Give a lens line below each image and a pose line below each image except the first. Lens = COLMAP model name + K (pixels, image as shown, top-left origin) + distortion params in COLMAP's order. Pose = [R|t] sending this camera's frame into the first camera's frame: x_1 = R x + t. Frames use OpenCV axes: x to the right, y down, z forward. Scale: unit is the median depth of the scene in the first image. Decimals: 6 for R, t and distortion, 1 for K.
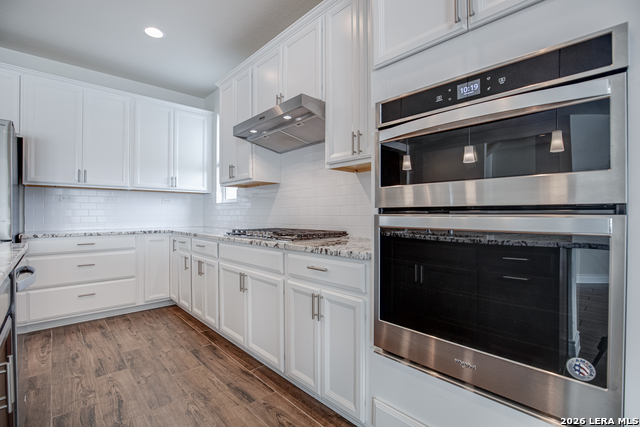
lens RADIAL K [[295.6, 0, 320.1], [0, 295.6, 218.4], [0, 0, 1]] dist [-0.023227, 0.002999]
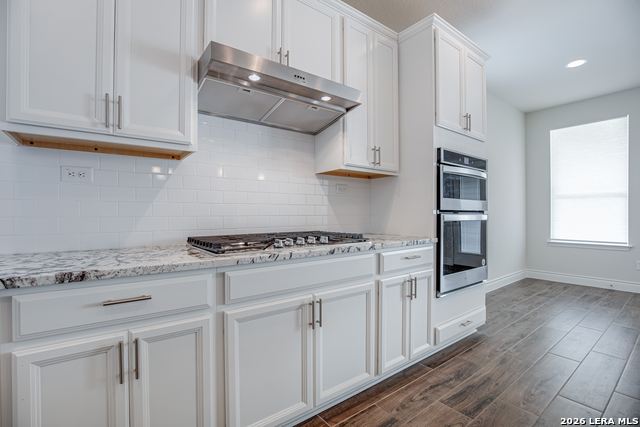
lens RADIAL K [[295.6, 0, 319.9], [0, 295.6, 209.1], [0, 0, 1]] dist [-0.023227, 0.002999]
pose [[0.106522, 0.001116, 0.994310, -1.080650], [-0.004105, 0.999991, -0.000683, -0.025446], [-0.994302, -0.004009, 0.106525, 1.063181]]
